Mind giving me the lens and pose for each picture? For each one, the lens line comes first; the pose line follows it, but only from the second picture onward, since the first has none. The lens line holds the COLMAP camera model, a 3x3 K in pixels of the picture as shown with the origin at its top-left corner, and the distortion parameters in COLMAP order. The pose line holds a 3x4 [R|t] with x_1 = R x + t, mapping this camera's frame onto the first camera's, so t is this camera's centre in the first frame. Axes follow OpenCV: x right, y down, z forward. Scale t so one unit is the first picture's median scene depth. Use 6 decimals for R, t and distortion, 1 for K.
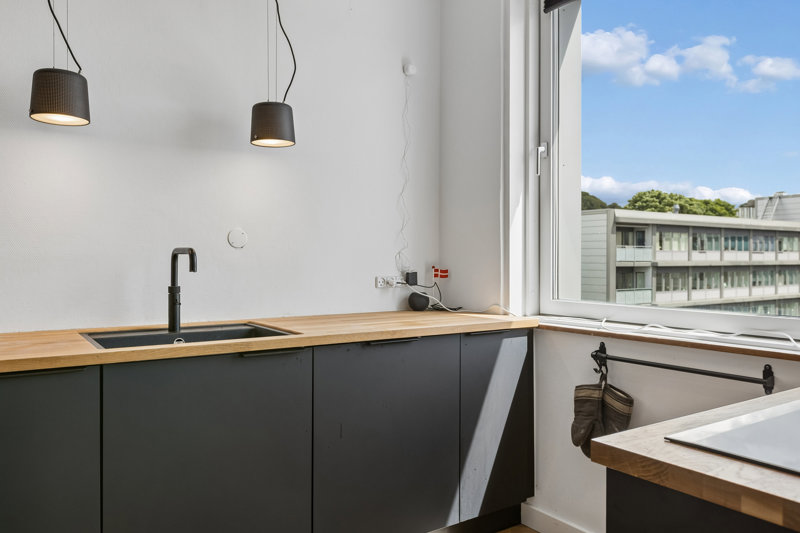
lens RADIAL K [[598.3, 0, 400.9], [0, 598.3, 266.6], [0, 0, 1]] dist [-0.013726, 0.004559]
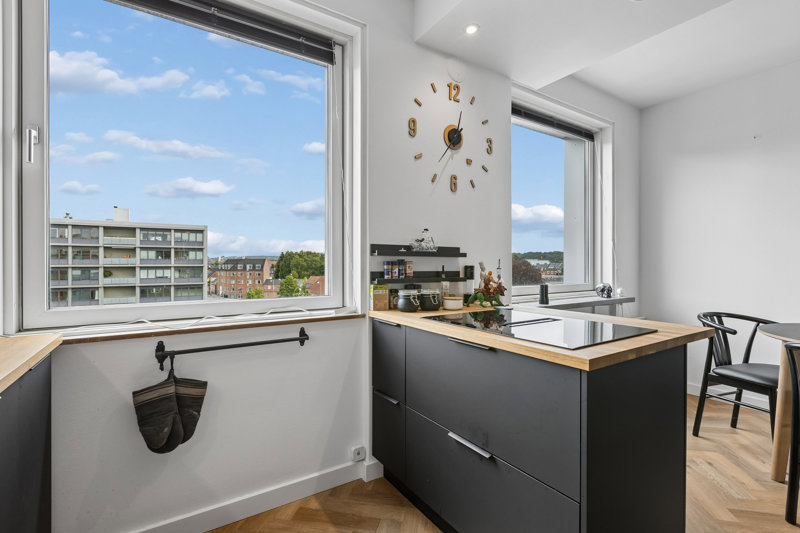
lens RADIAL K [[374.5, 0, 393.3], [0, 374.5, 264.2], [0, 0, 1]] dist [-0.005236, -0.000290]
pose [[0.040554, -0.005379, 0.999163, -0.329363], [0.014534, 0.999883, 0.004793, -0.008307], [-0.999072, 0.014327, 0.040628, 0.585571]]
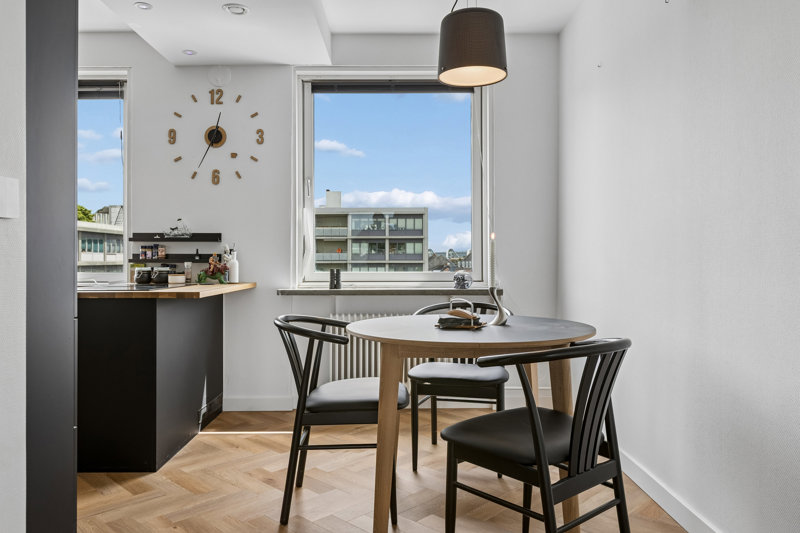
lens RADIAL K [[598.3, 0, 404.8], [0, 598.3, 258.8], [0, 0, 1]] dist [-0.013726, 0.004559]
pose [[0.566486, -0.002121, 0.824068, -0.496569], [0.015622, 0.999845, -0.008165, 0.057387], [-0.823923, 0.017499, 0.566432, -1.092903]]
